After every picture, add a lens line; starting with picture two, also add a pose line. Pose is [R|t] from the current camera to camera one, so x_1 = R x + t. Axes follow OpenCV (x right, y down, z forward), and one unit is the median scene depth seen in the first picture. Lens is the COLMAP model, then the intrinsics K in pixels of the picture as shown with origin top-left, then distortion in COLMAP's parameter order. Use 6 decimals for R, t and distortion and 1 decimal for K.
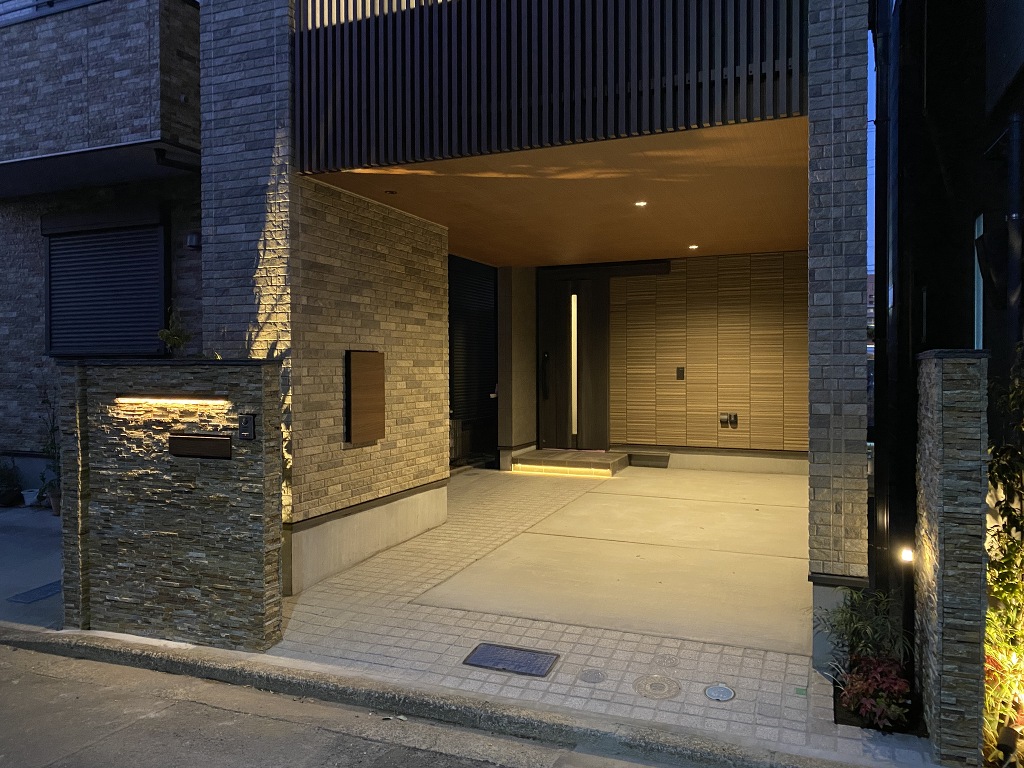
lens RADIAL K [[766.1, 0, 512.0], [0, 766.1, 384.0], [0, 0, 1]] dist [-0.003793, 0.005520]
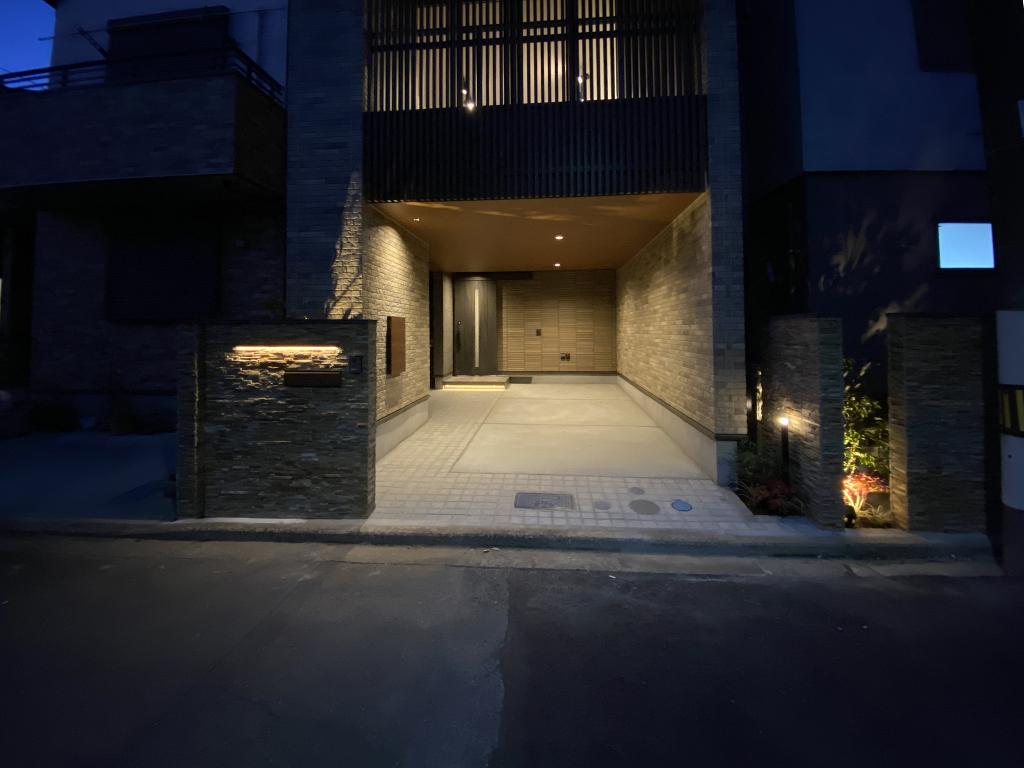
lens RADIAL K [[408.6, 0, 518.2], [0, 408.6, 326.3], [0, 0, 1]] dist [-0.000893, -0.000373]
pose [[0.951335, 0.003721, 0.308135, -0.260820], [0.007377, 0.999366, -0.034845, 0.010445], [-0.308069, 0.035422, 0.950704, 0.134072]]
